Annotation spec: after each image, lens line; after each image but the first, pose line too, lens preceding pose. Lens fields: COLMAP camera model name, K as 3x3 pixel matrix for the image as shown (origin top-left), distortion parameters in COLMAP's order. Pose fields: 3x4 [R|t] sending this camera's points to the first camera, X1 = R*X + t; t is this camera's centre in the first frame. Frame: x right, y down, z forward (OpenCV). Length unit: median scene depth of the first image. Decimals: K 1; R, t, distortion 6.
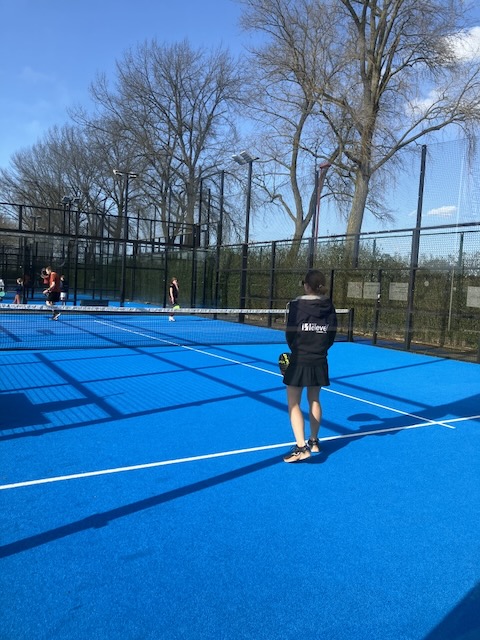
lens RADIAL K [[514.7, 0, 238.3], [0, 514.7, 309.4], [0, 0, 1]] dist [0.003825, -0.019035]
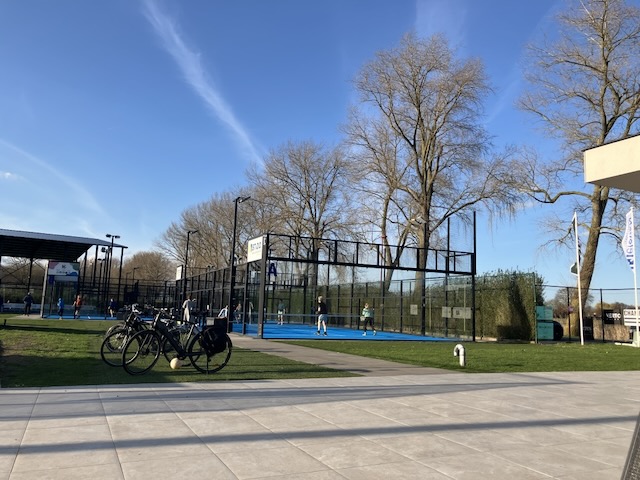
lens RADIAL K [[514.7, 0, 320.0], [0, 514.7, 240.0], [0, 0, 1]] dist [0.003825, -0.019035]
pose [[0.993687, -0.025413, -0.109272, 0.107165], [0.004163, 0.981688, -0.190452, 0.039495], [0.112111, 0.188794, 0.975596, -0.509076]]
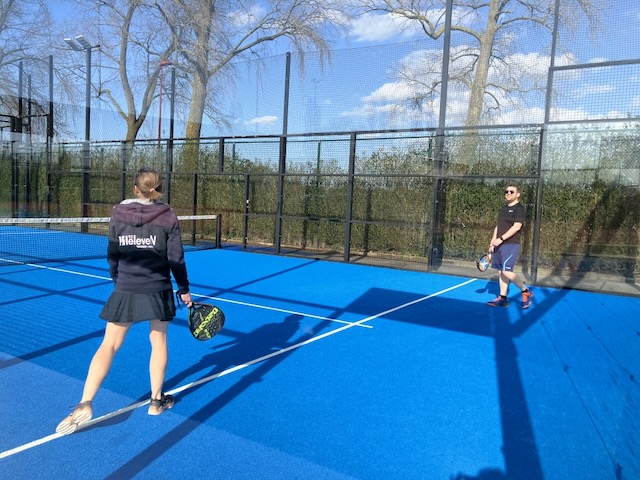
lens RADIAL K [[514.7, 0, 320.0], [0, 514.7, 240.0], [0, 0, 1]] dist [0.003825, -0.019035]
pose [[0.889694, -0.044338, 0.454399, -0.016761], [0.021606, 0.998247, 0.055101, -0.001018], [-0.456045, -0.039205, 0.889093, 0.012813]]
